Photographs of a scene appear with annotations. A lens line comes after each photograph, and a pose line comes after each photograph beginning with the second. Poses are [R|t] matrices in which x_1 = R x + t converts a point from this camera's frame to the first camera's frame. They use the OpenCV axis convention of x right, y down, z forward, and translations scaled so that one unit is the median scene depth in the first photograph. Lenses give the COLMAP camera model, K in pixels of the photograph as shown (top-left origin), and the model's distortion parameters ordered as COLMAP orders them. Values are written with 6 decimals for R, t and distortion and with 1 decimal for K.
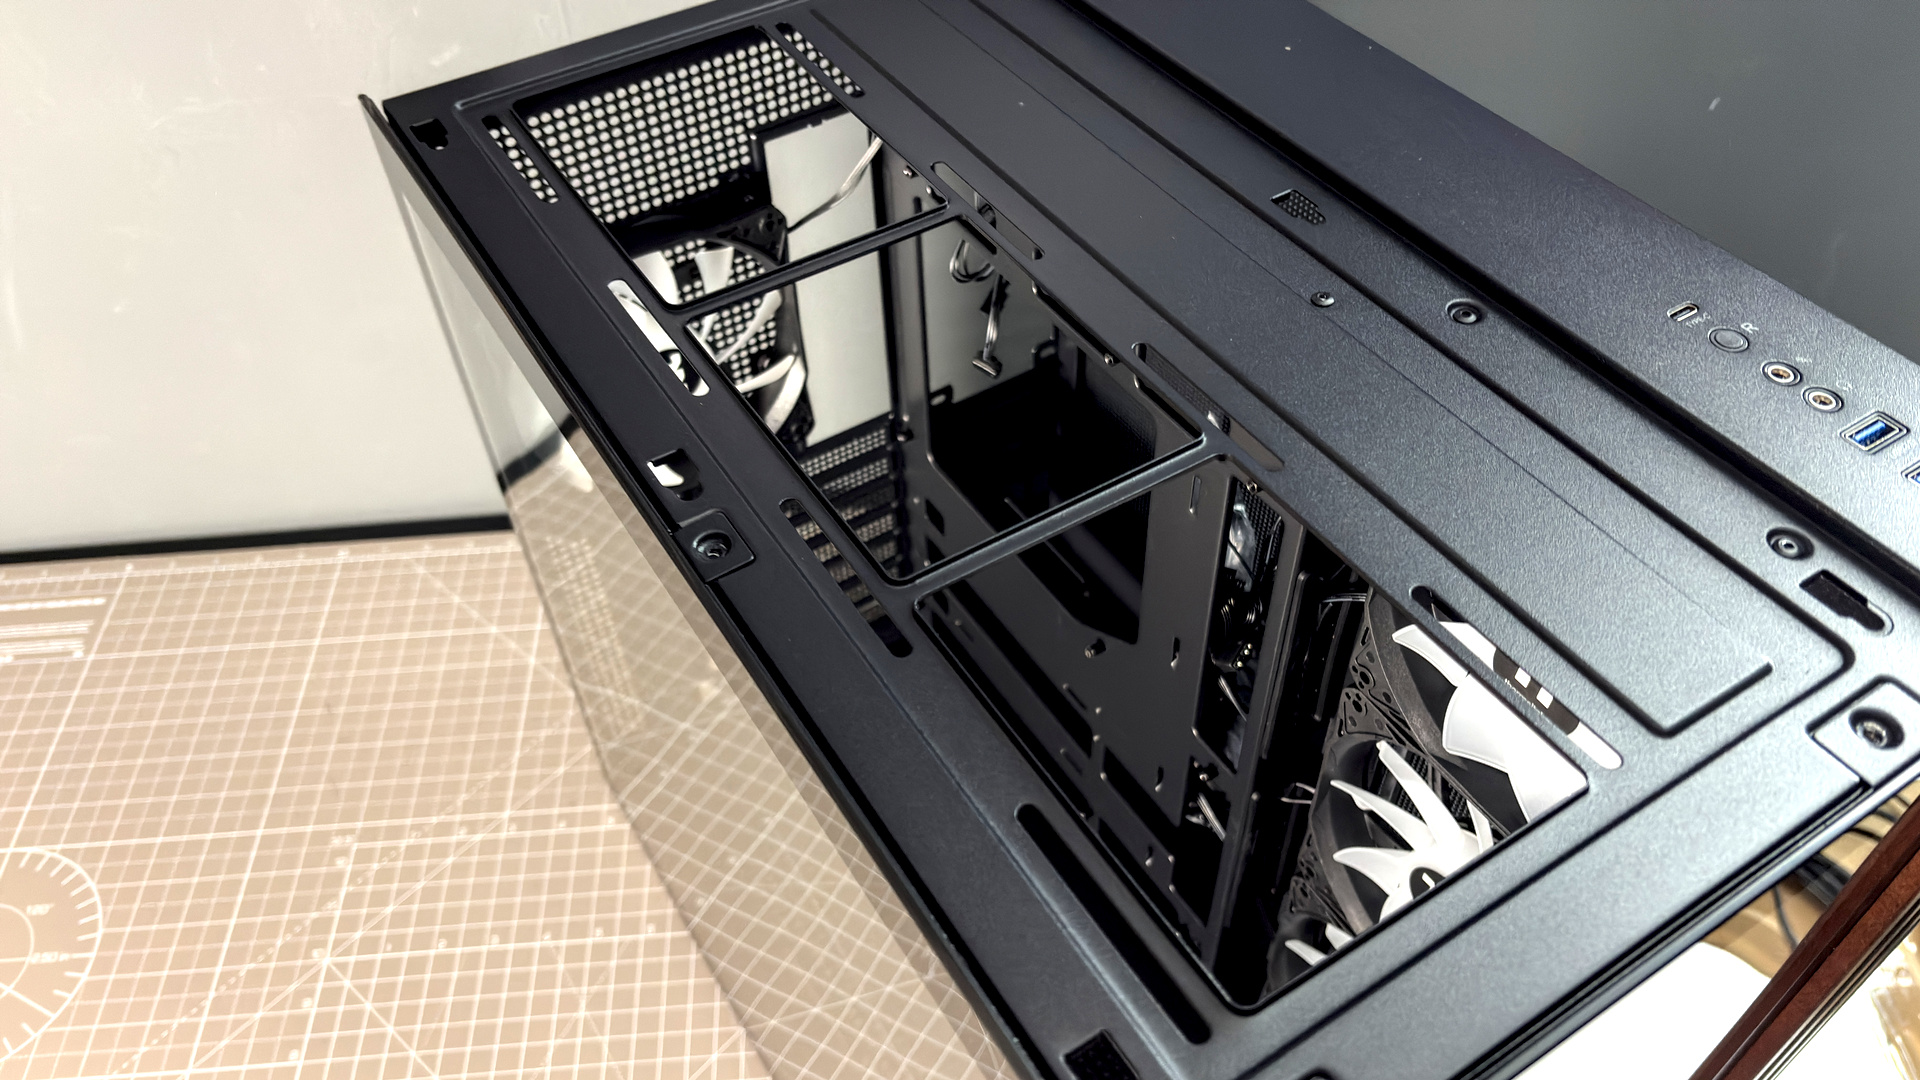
lens RADIAL K [[1507.8, 0, 964.9], [0, 1507.8, 537.7], [0, 0, 1]] dist [-0.009496, -0.008875]
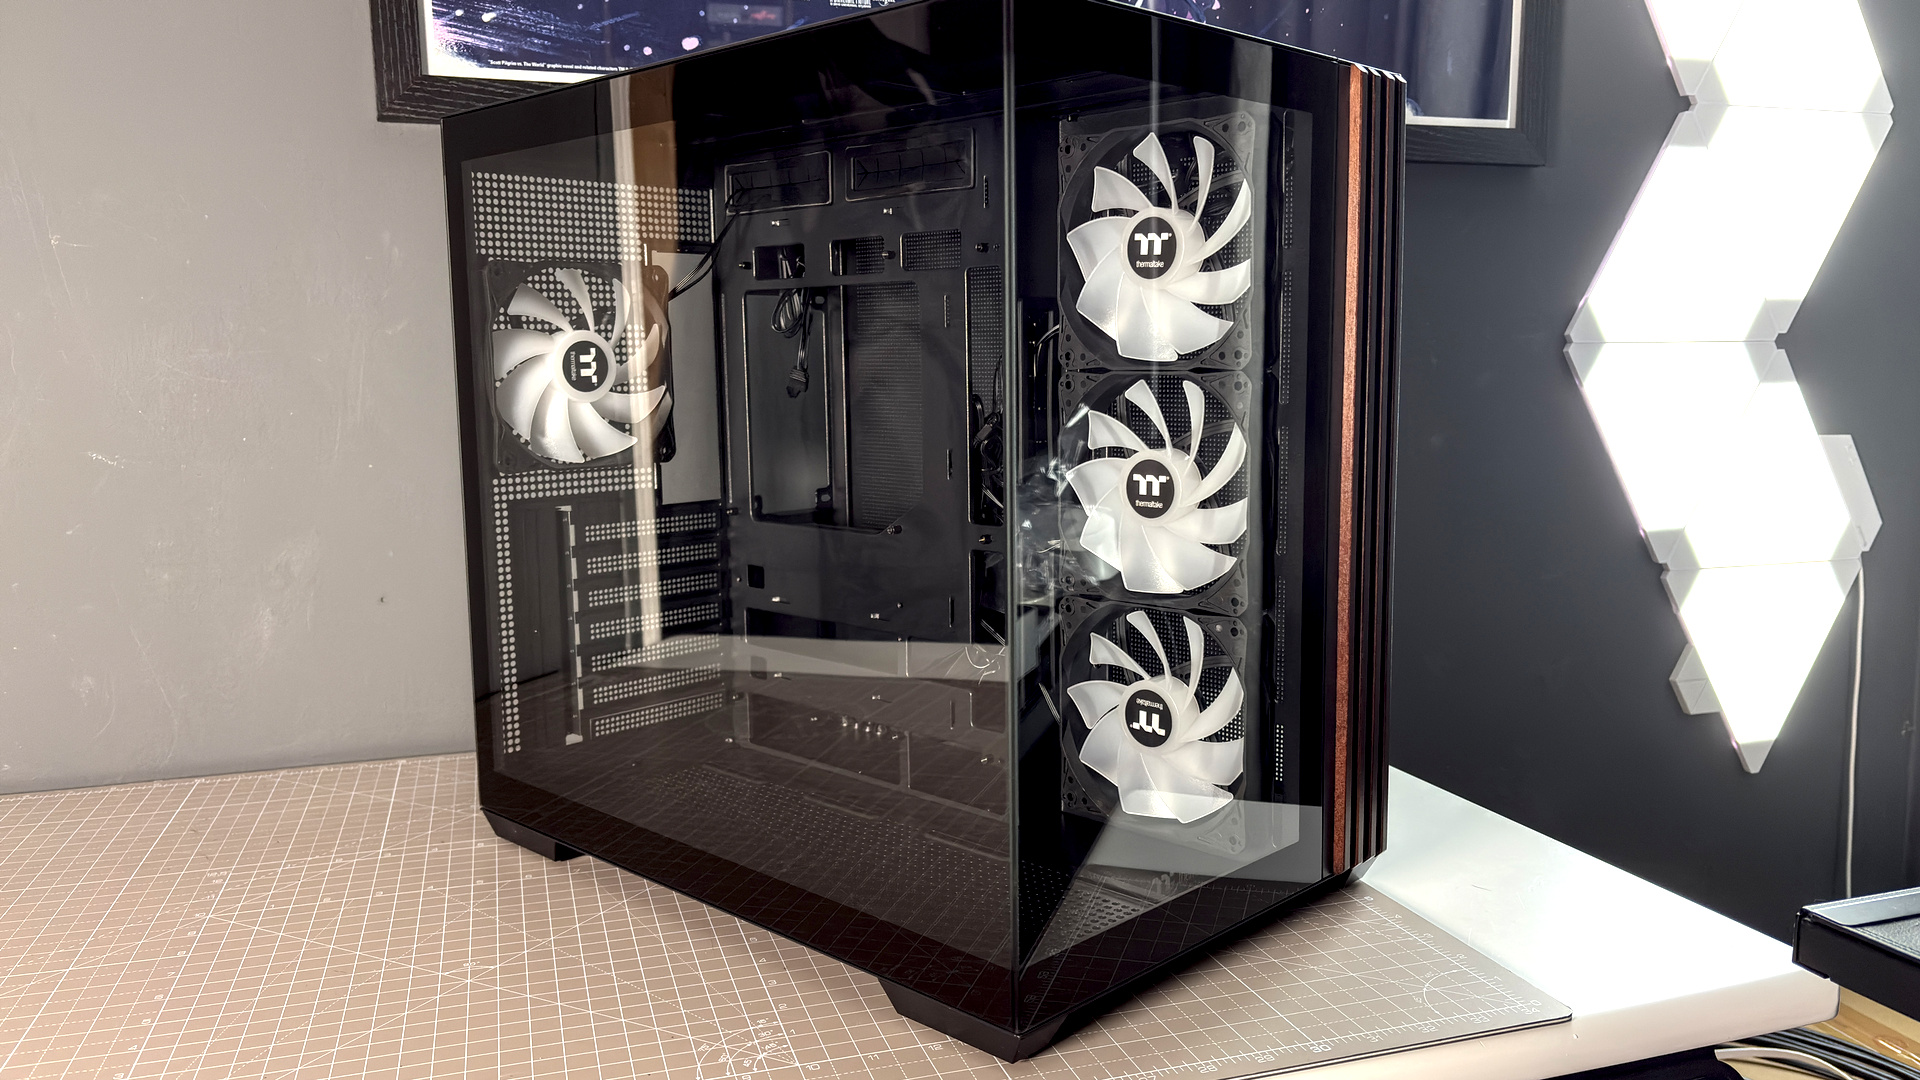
lens RADIAL K [[1507.8, 0, 953.7], [0, 1507.8, 545.6], [0, 0, 1]] dist [-0.009496, -0.008875]
pose [[0.972374, -0.019177, 0.232638, -0.164456], [0.167444, 0.751684, -0.637914, 0.871598], [-0.162637, 0.659245, 0.734129, -0.022823]]
